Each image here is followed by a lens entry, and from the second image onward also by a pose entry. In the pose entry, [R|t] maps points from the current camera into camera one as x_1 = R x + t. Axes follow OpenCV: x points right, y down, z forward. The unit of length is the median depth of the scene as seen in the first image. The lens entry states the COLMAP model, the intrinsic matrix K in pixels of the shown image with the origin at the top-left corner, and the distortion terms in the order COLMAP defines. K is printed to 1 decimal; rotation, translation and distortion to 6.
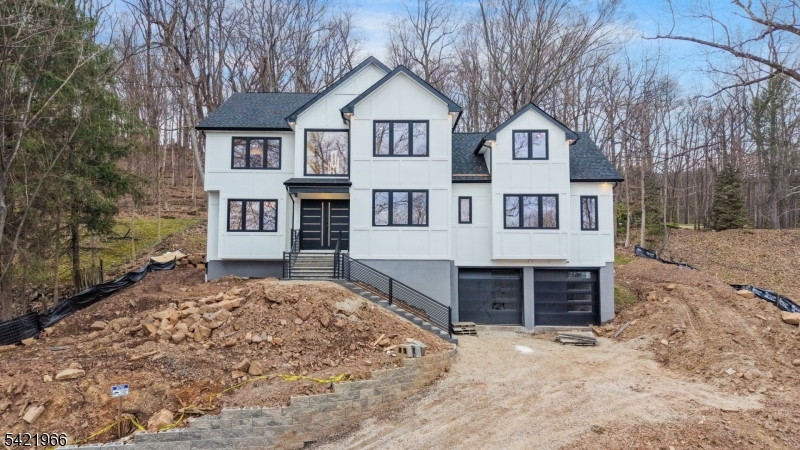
lens RADIAL K [[650.1, 0, 400.0], [0, 650.1, 225.0], [0, 0, 1]] dist [0.003302, -0.006547]
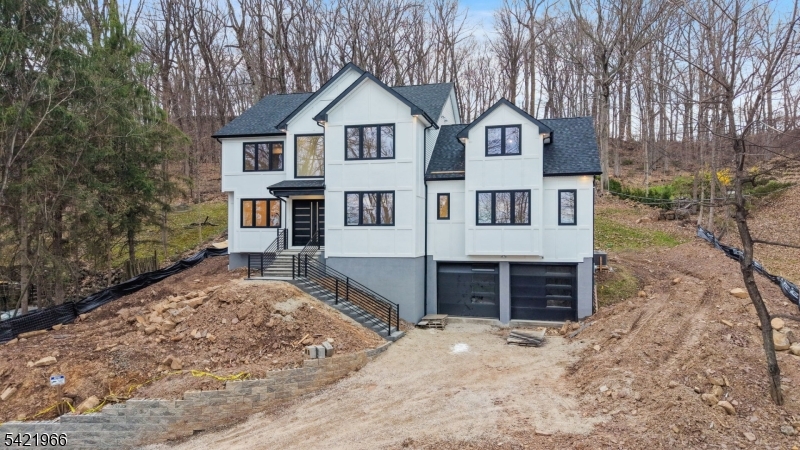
lens RADIAL K [[650.1, 0, 400.0], [0, 650.1, 225.0], [0, 0, 1]] dist [0.003302, -0.006547]
pose [[0.963017, -0.008275, -0.269315, 0.319139], [0.027045, 0.997449, 0.066060, -0.064910], [0.268082, -0.070900, 0.960784, -0.010129]]
